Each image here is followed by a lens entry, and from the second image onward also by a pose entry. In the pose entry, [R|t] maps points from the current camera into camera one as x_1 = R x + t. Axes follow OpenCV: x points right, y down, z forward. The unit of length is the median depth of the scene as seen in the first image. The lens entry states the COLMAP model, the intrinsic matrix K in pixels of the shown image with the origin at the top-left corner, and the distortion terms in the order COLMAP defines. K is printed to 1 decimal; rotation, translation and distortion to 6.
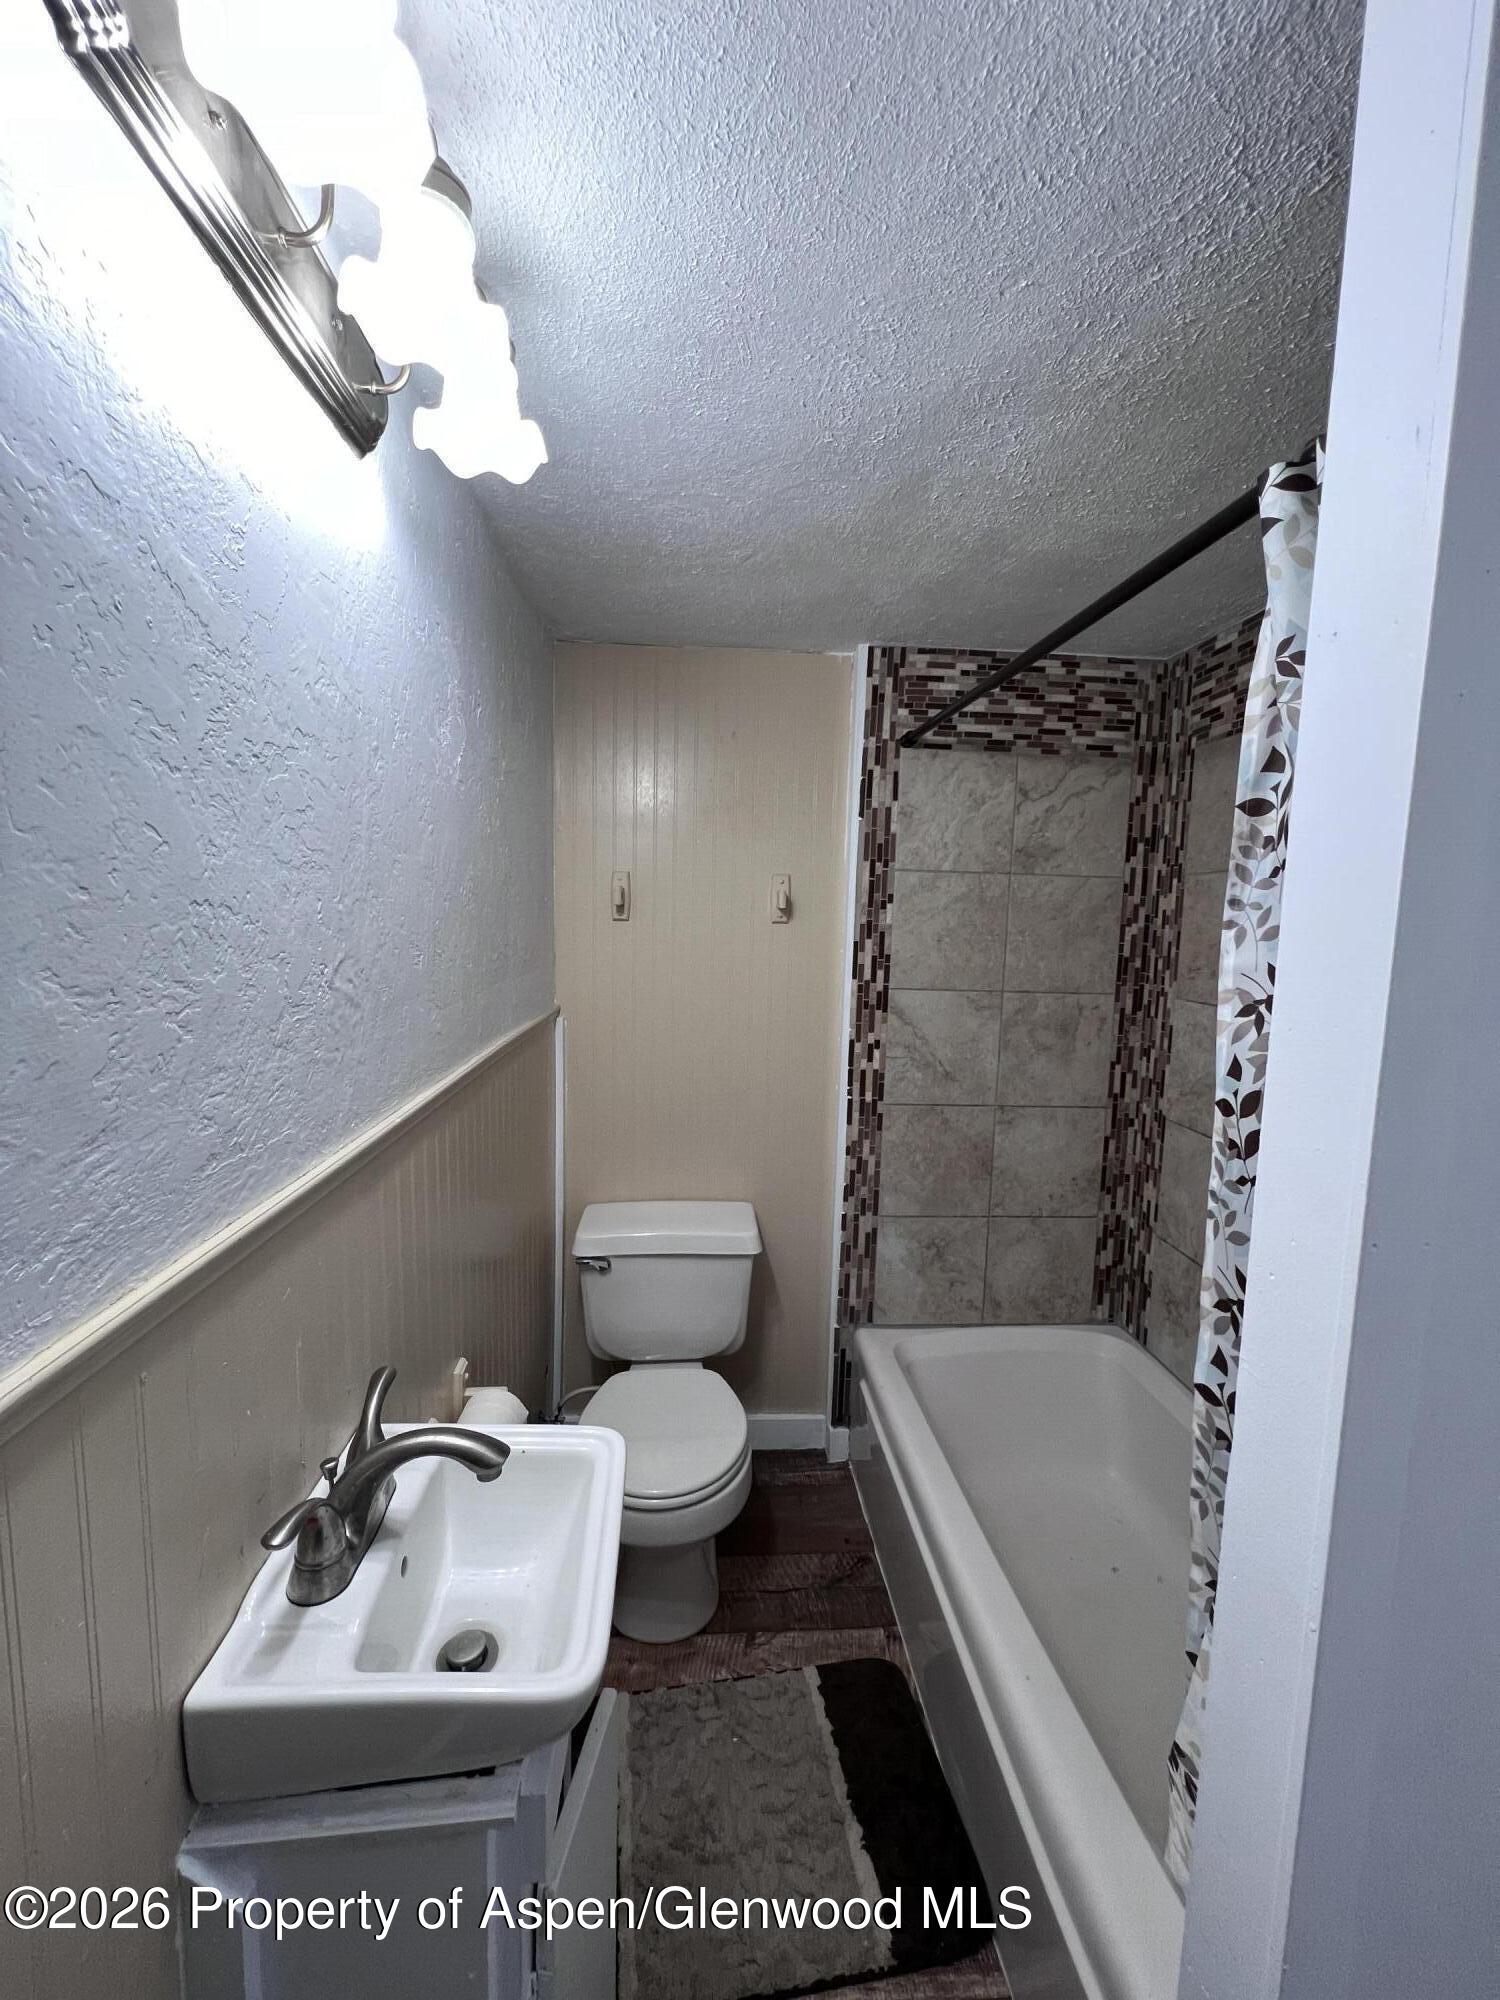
lens RADIAL K [[800.6, 0, 747.8], [0, 800.6, 998.6], [0, 0, 1]] dist [0.002002, 0.000053]
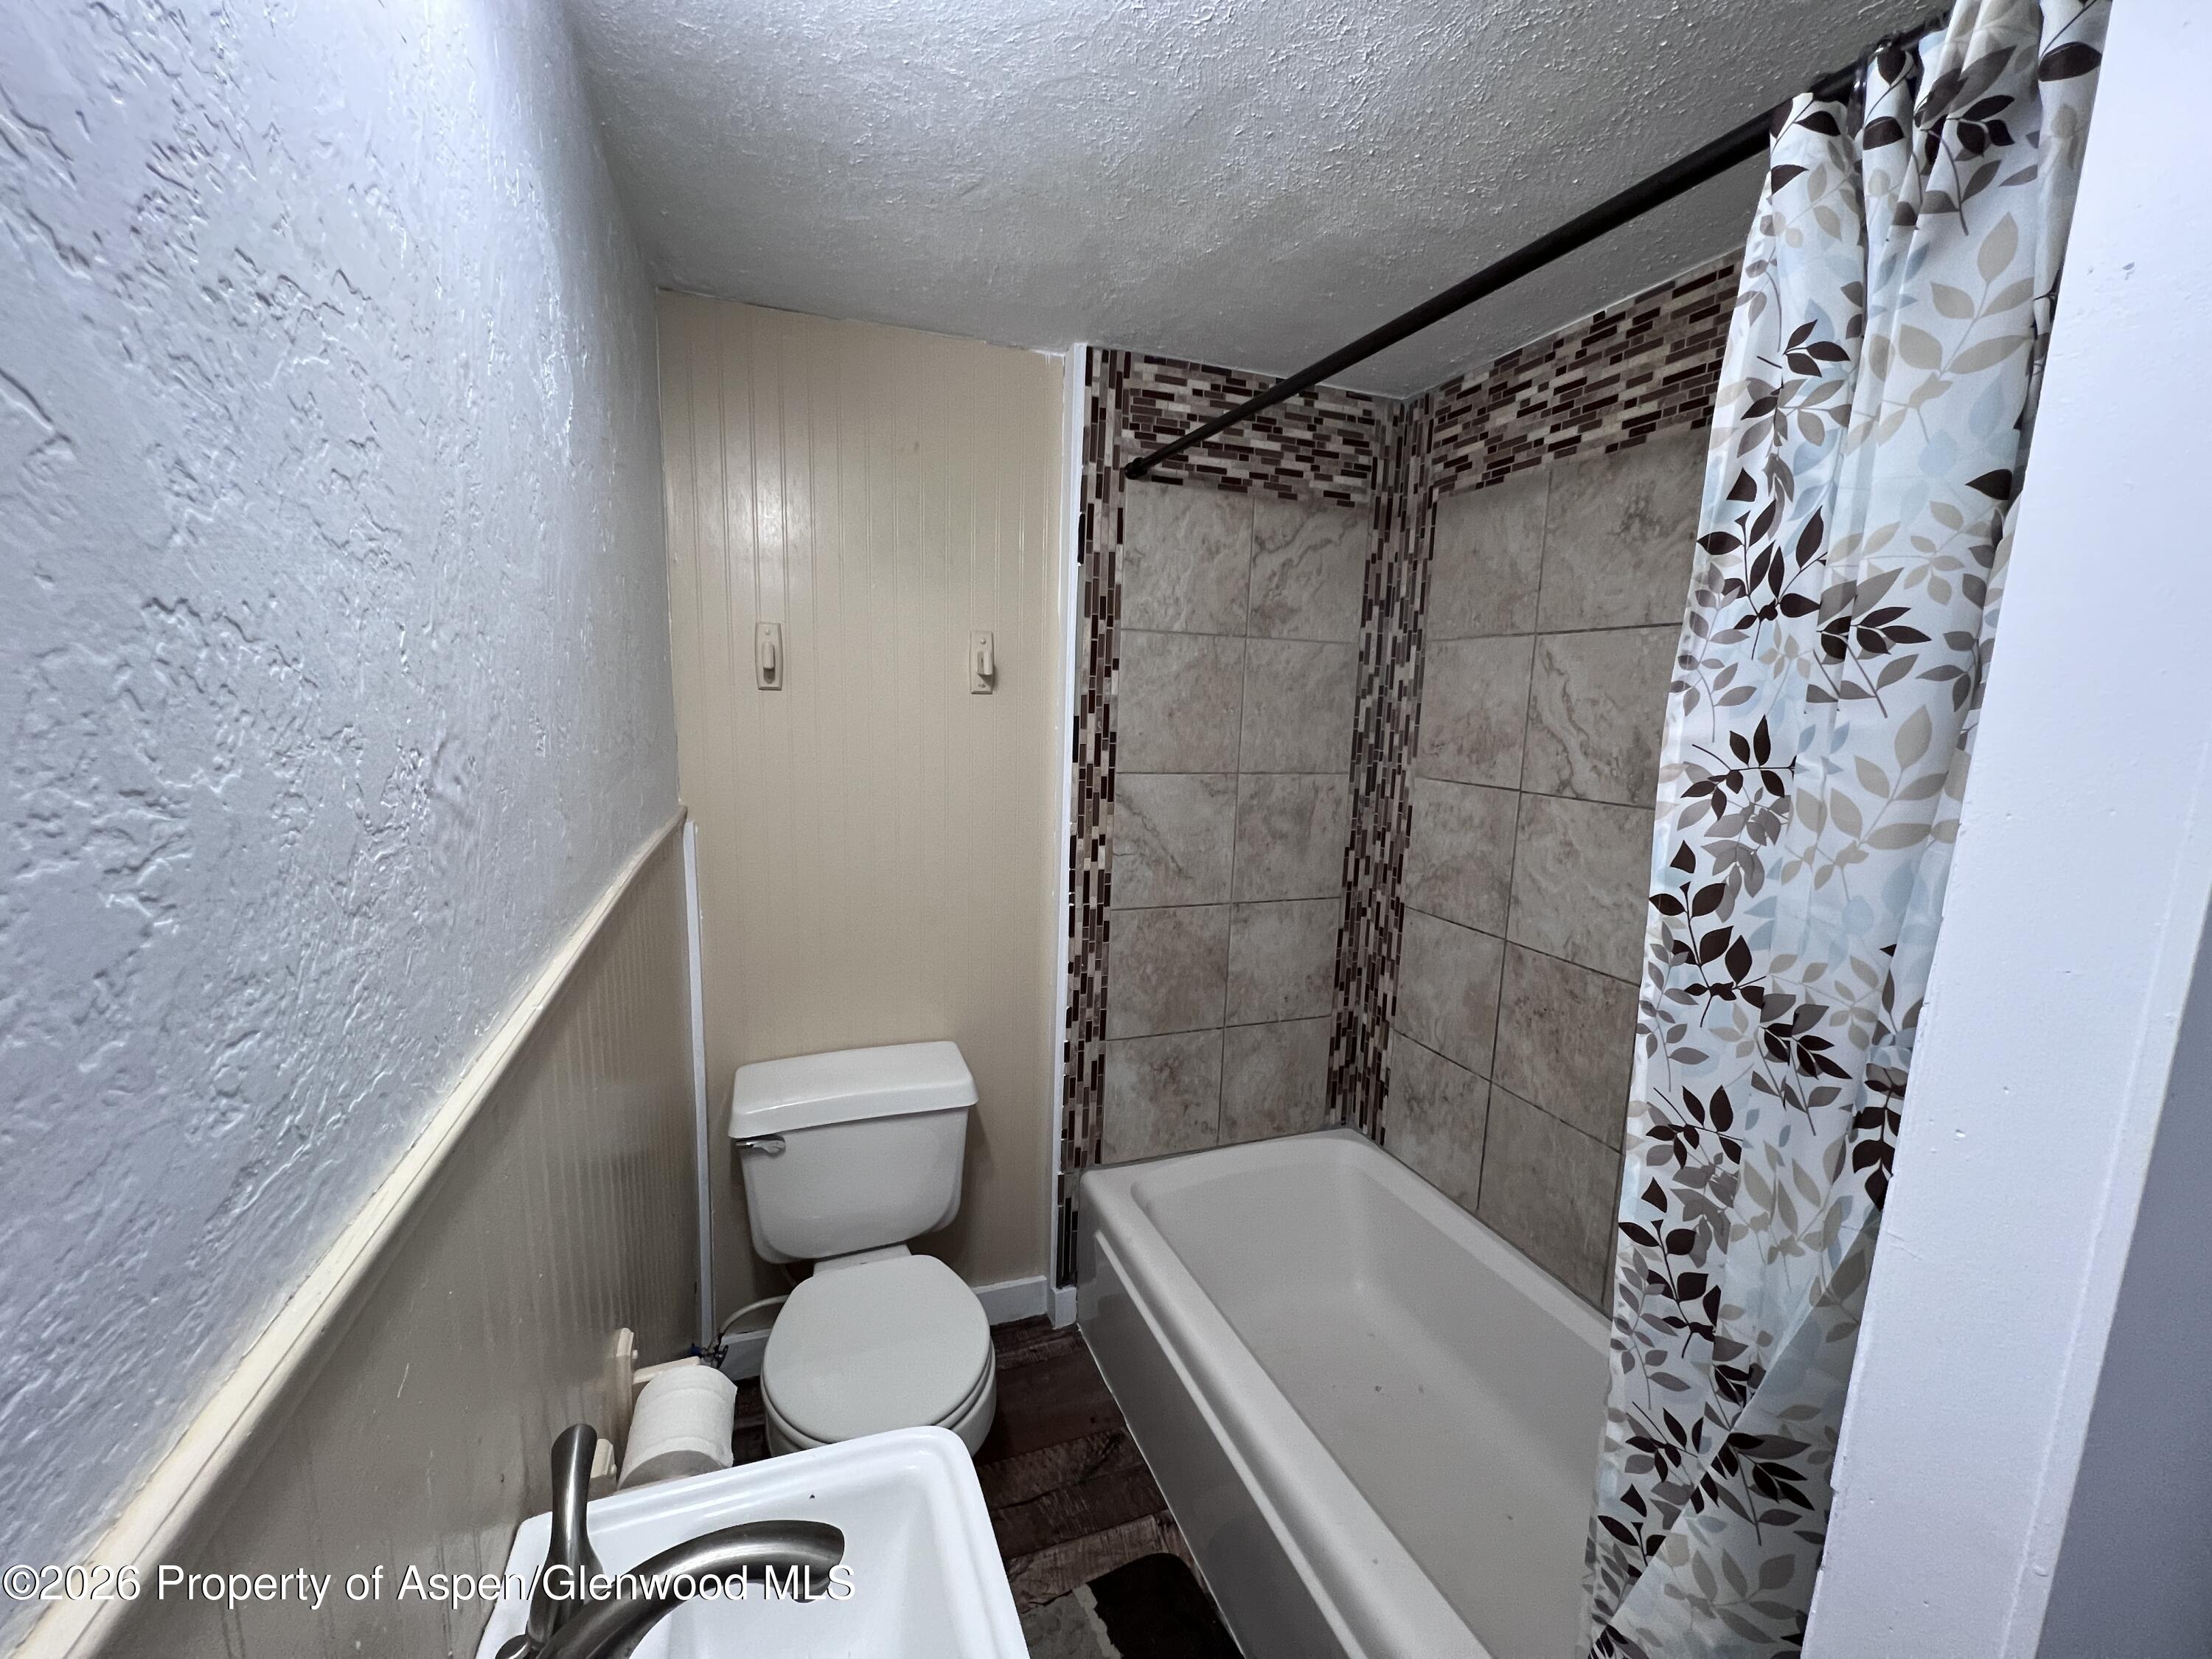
lens RADIAL K [[885.4, 0, 1104.2], [0, 885.4, 836.1], [0, 0, 1]] dist [0.002002, 0.000053]
pose [[0.959292, -0.042334, 0.279225, -0.100712], [0.026178, 0.997774, 0.061341, -0.003909], [-0.281200, -0.051535, 0.958264, 0.117872]]
